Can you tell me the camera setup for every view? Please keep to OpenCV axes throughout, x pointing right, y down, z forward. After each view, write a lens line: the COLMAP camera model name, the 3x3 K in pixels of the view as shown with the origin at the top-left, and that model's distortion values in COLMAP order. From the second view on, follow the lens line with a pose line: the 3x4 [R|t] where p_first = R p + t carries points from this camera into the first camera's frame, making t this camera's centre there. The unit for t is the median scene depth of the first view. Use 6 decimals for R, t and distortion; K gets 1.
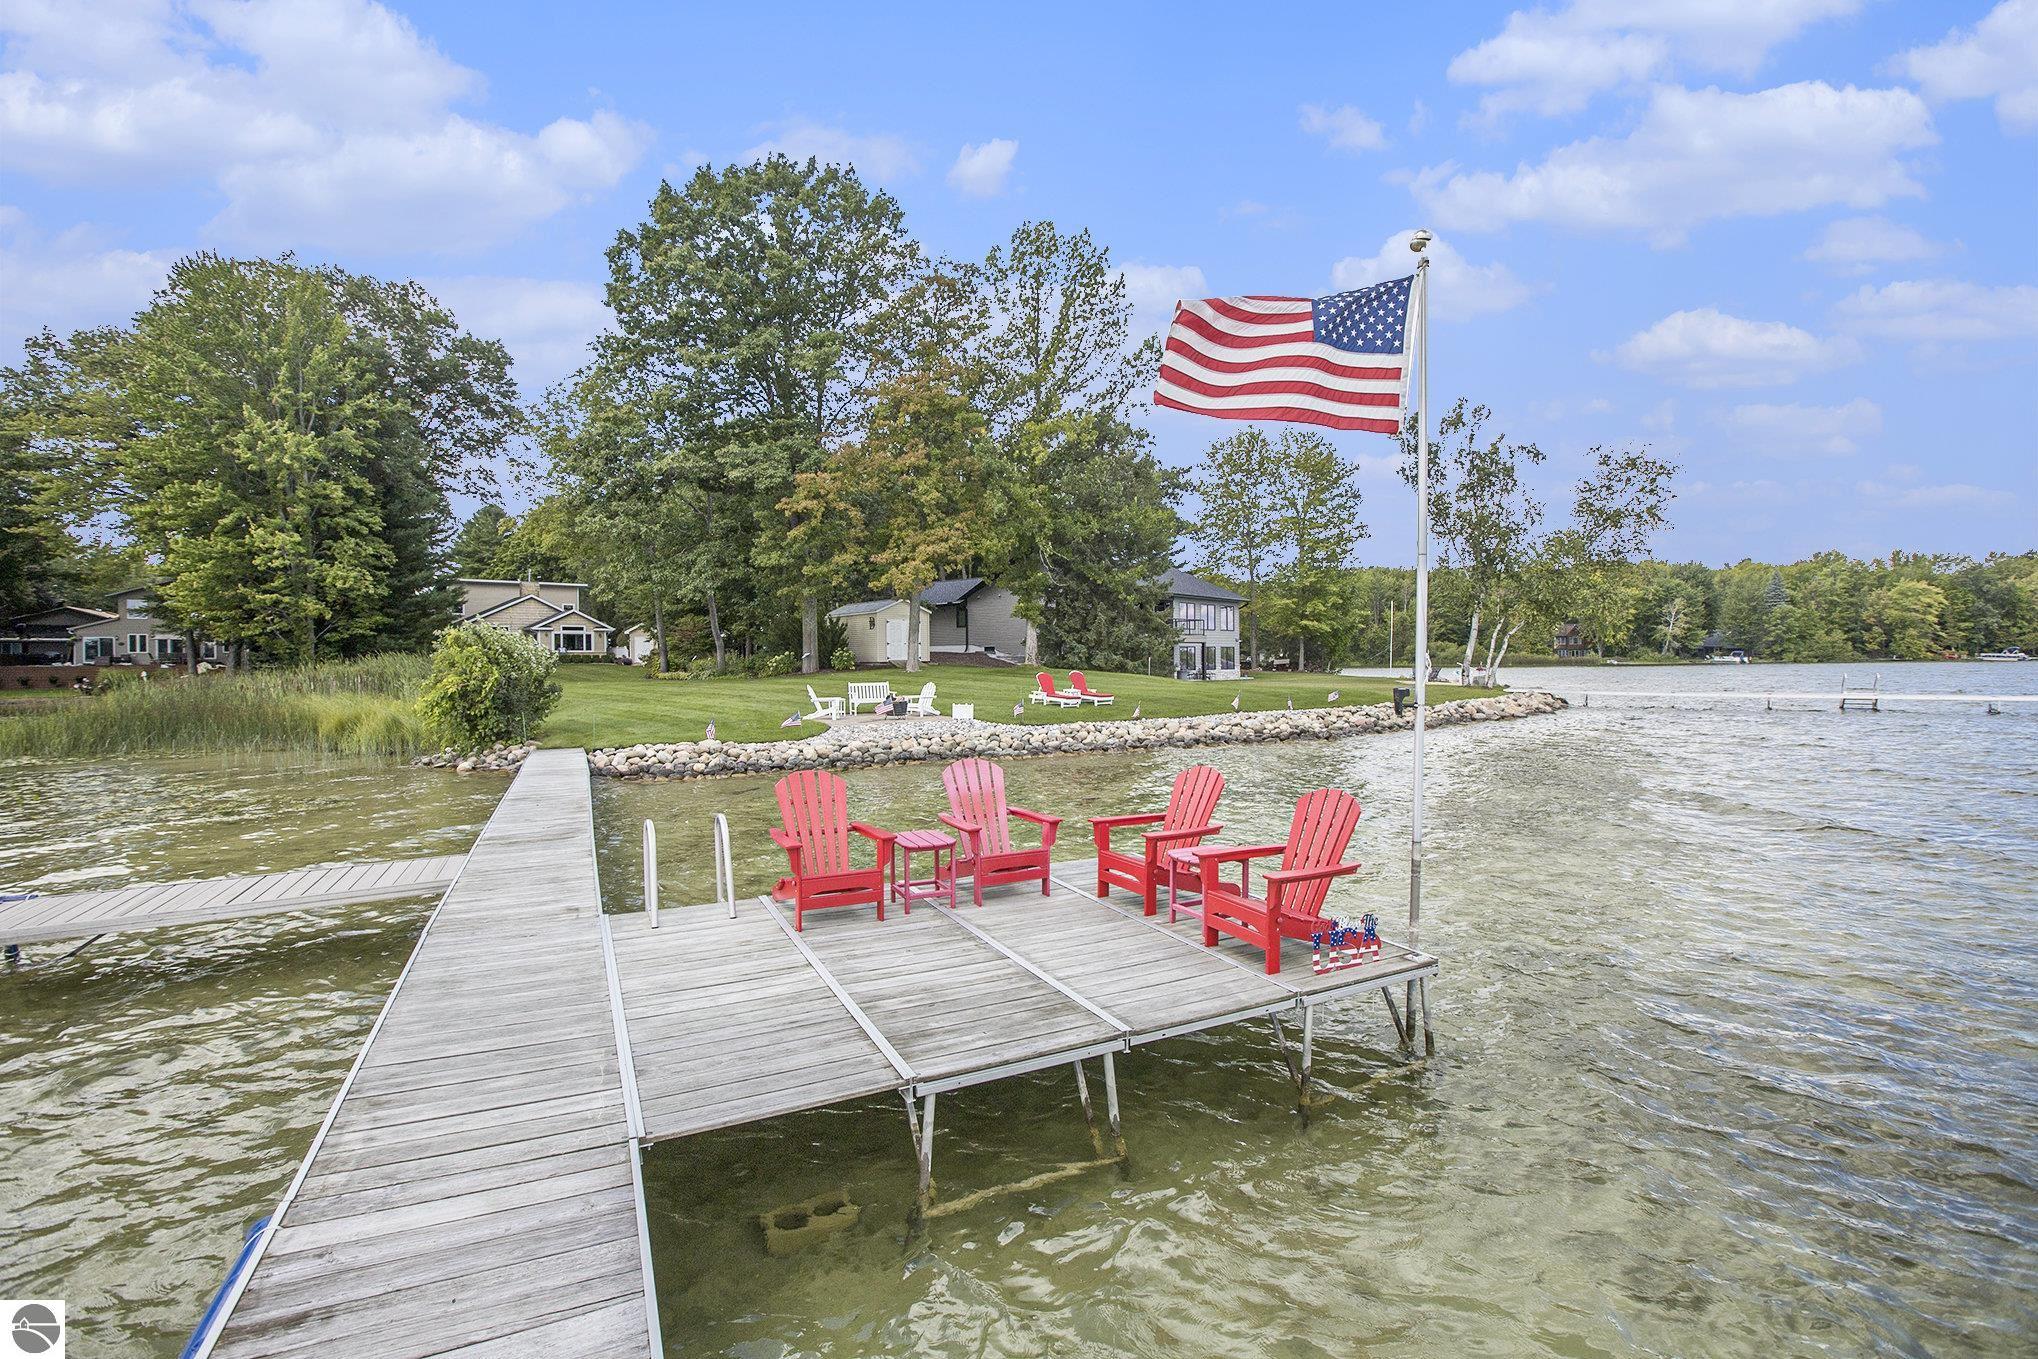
lens RADIAL K [[952.0, 0, 1019.0], [0, 952.0, 679.5], [0, 0, 1]] dist [-0.040776, 0.018471]
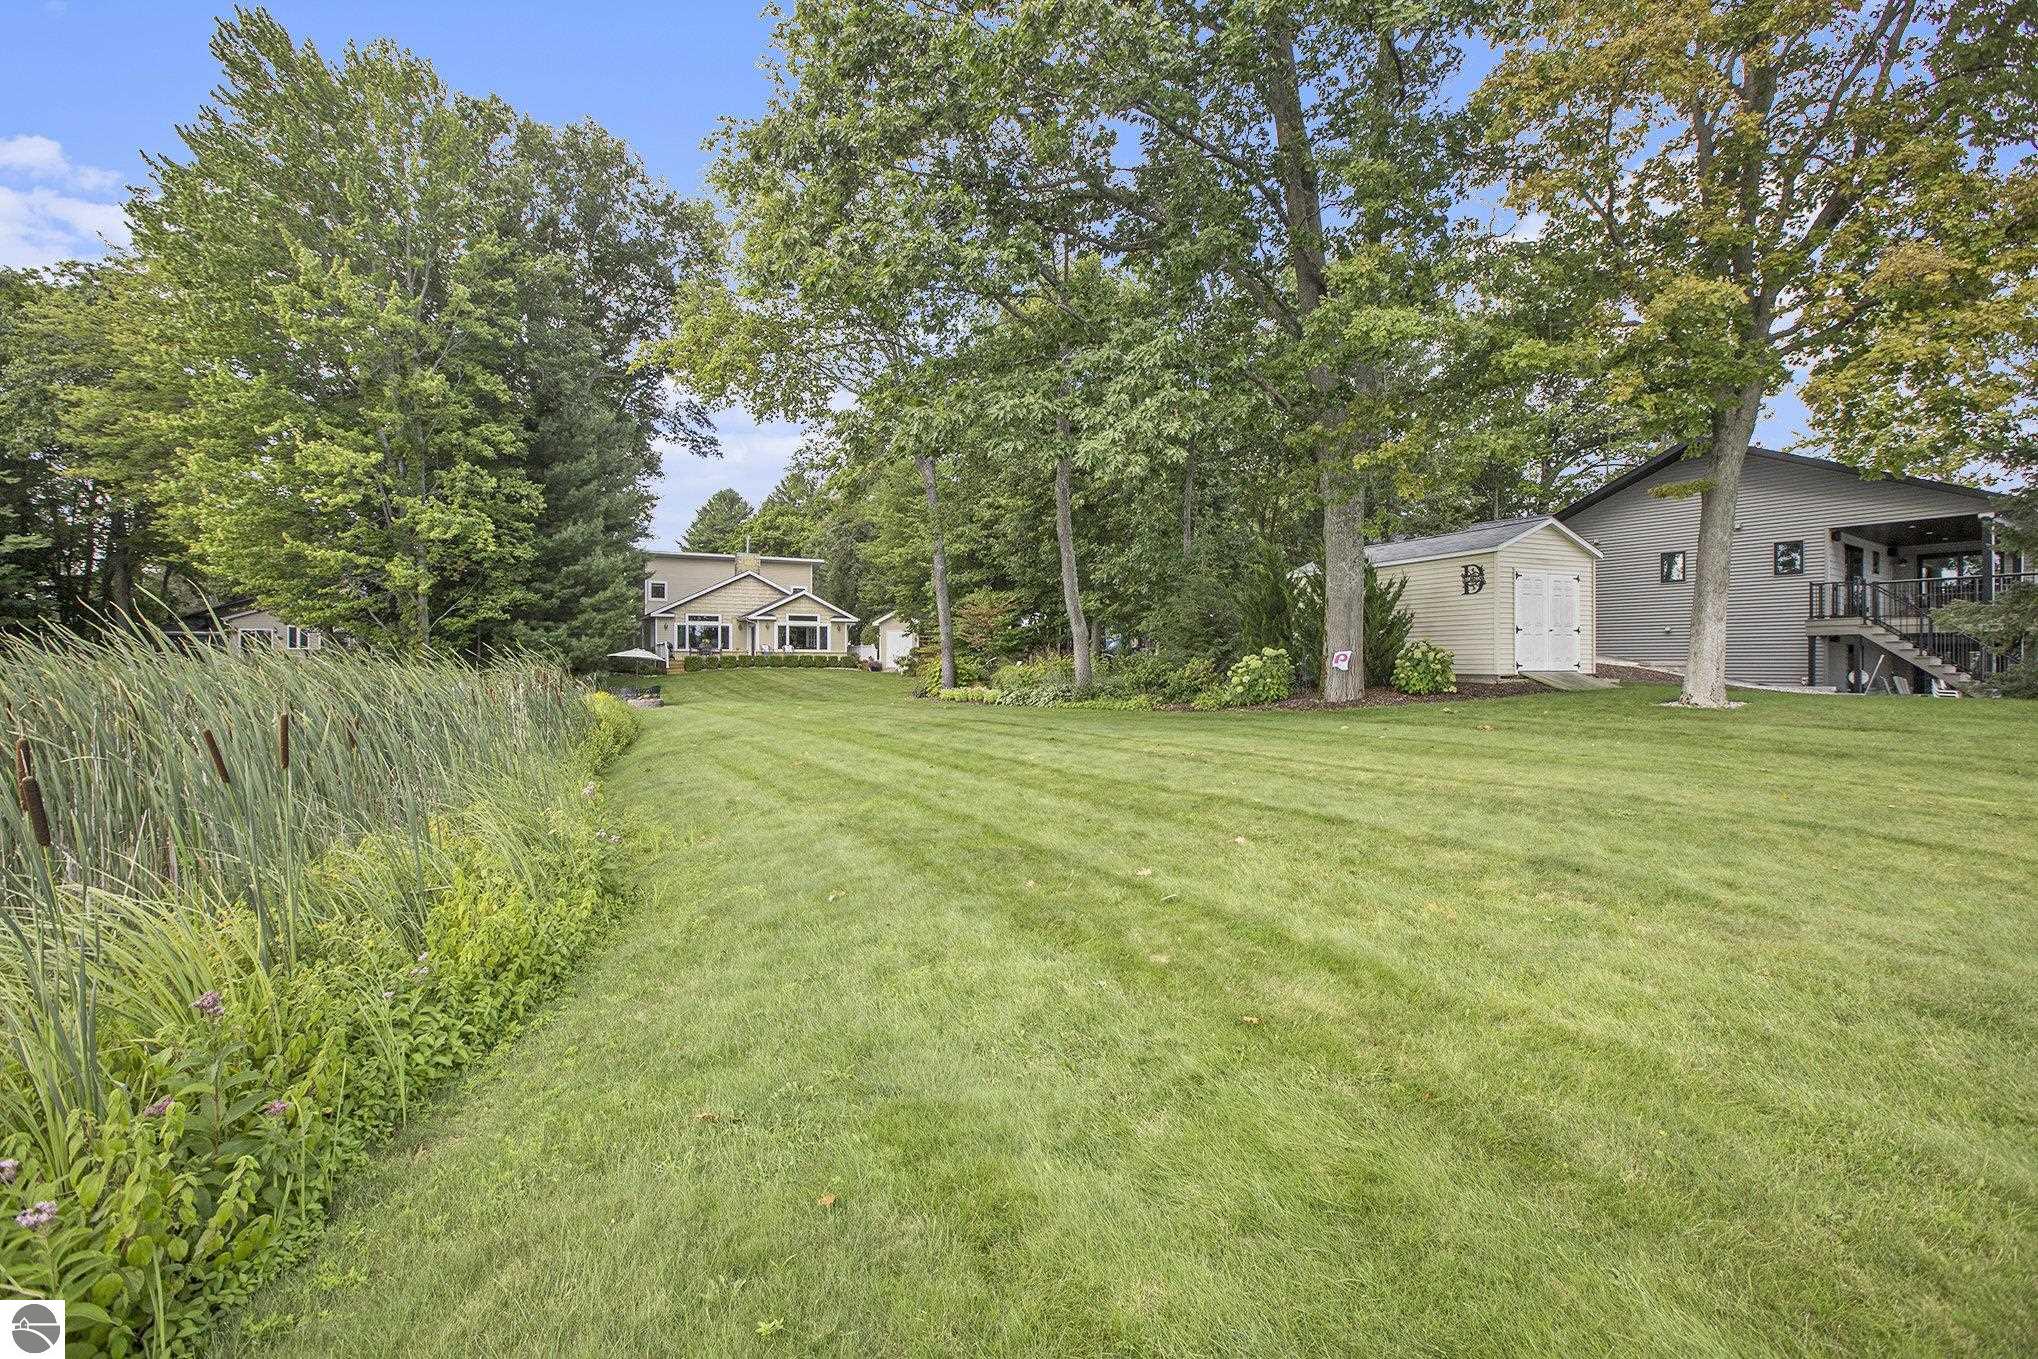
lens RADIAL K [[952.0, 0, 1019.0], [0, 952.0, 679.5], [0, 0, 1]] dist [-0.040776, 0.018471]
pose [[0.974010, 0.012788, -0.226145, -0.198464], [-0.014339, 0.999884, -0.005220, -0.009098], [0.226051, 0.008327, 0.974080, 0.444849]]
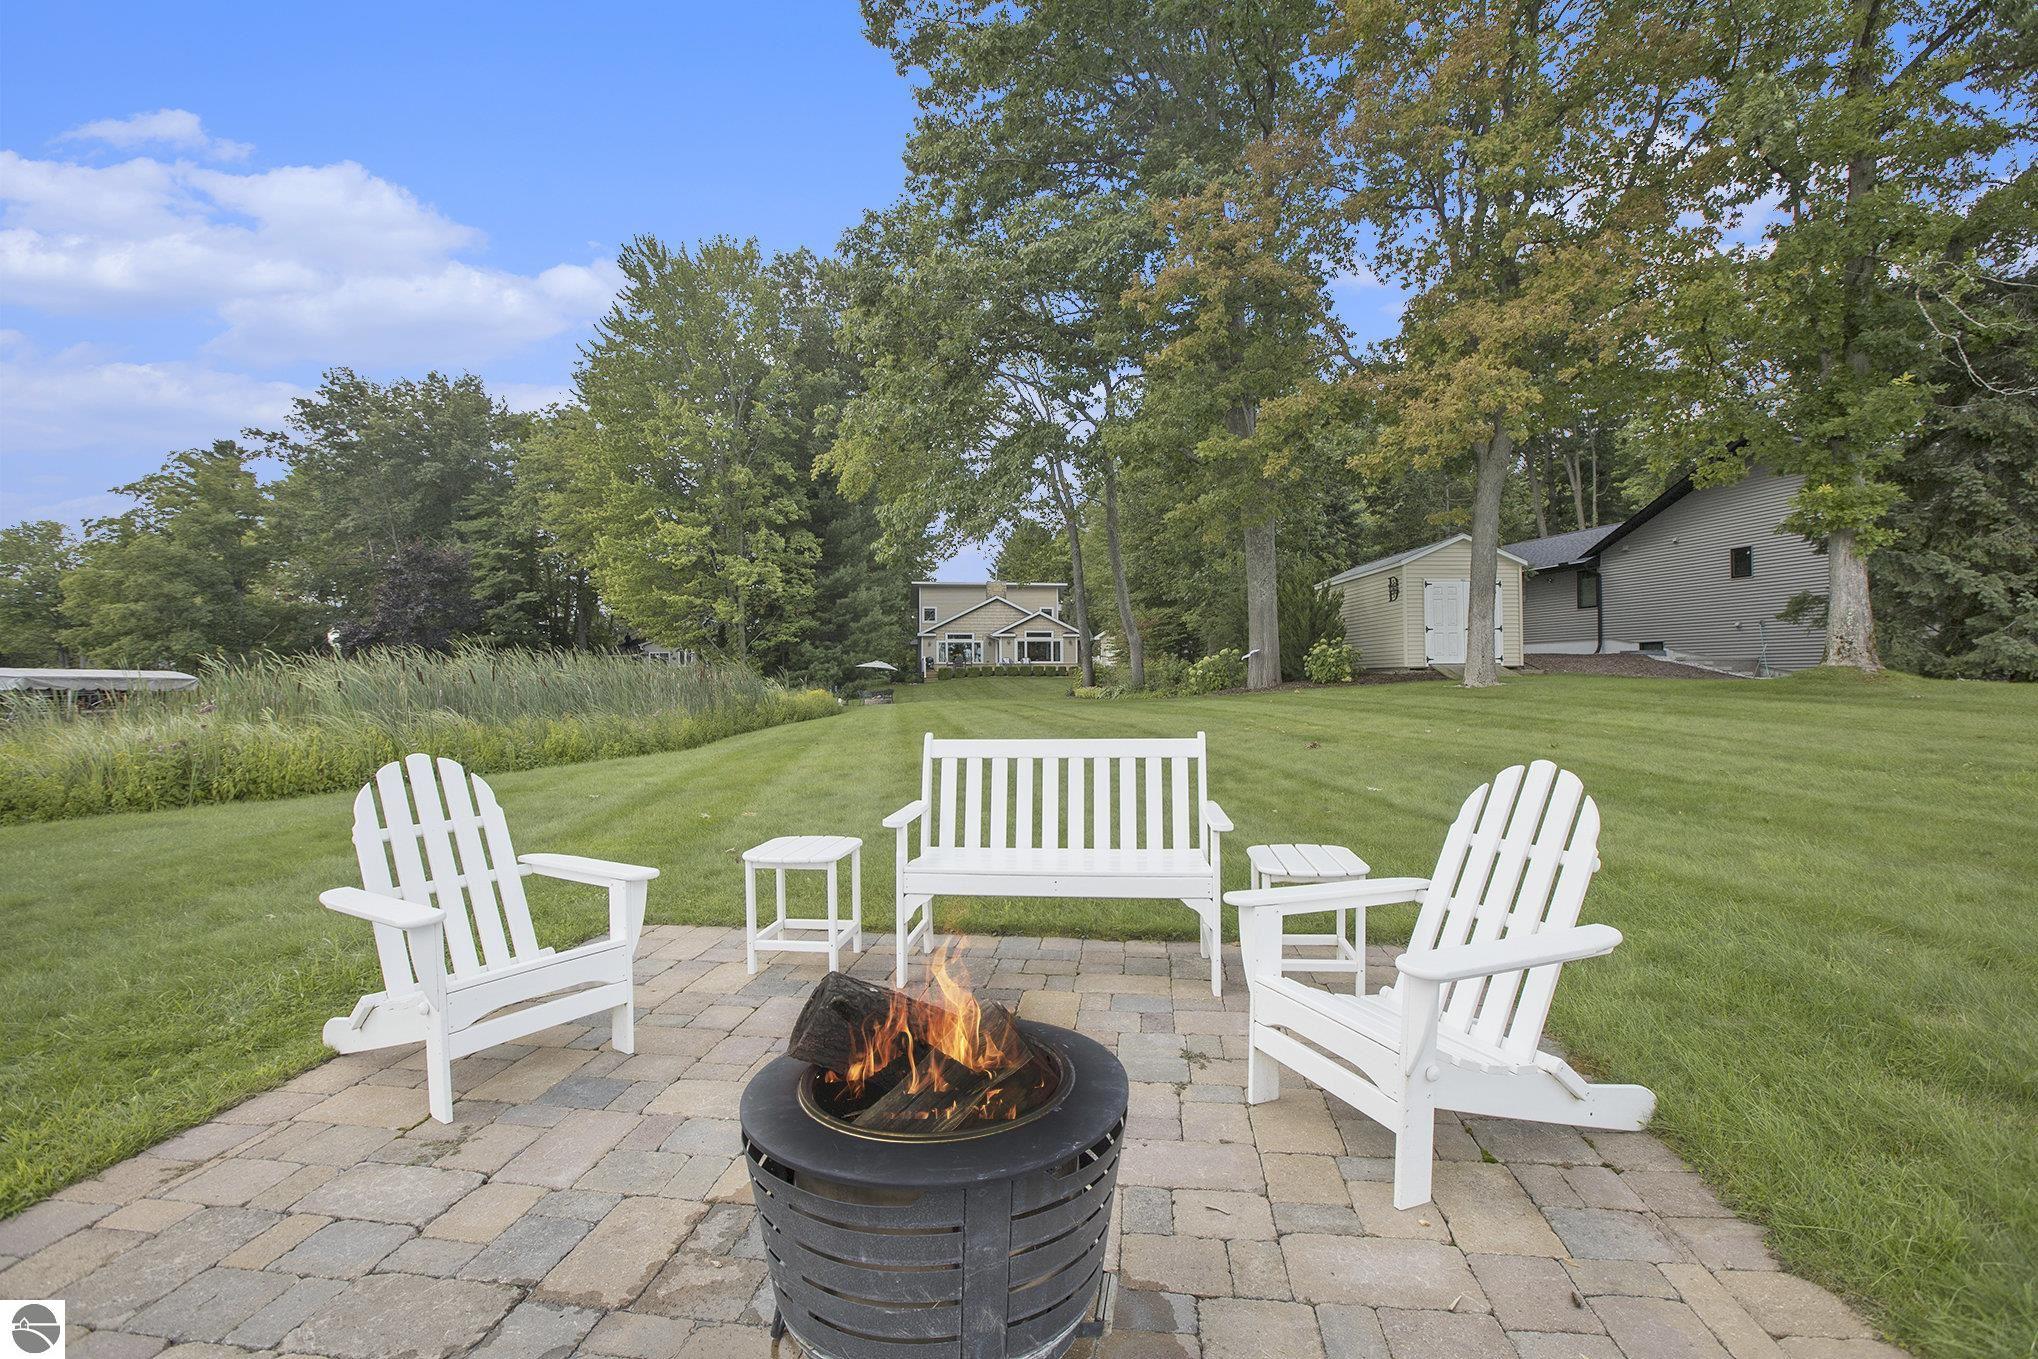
lens RADIAL K [[952.0, 0, 1019.0], [0, 952.0, 679.5], [0, 0, 1]] dist [-0.040776, 0.018471]
pose [[0.834684, 0.001370, -0.550727, -0.035475], [-0.012286, 0.999794, -0.016133, -0.001533], [0.550592, 0.020232, 0.834529, 0.377404]]
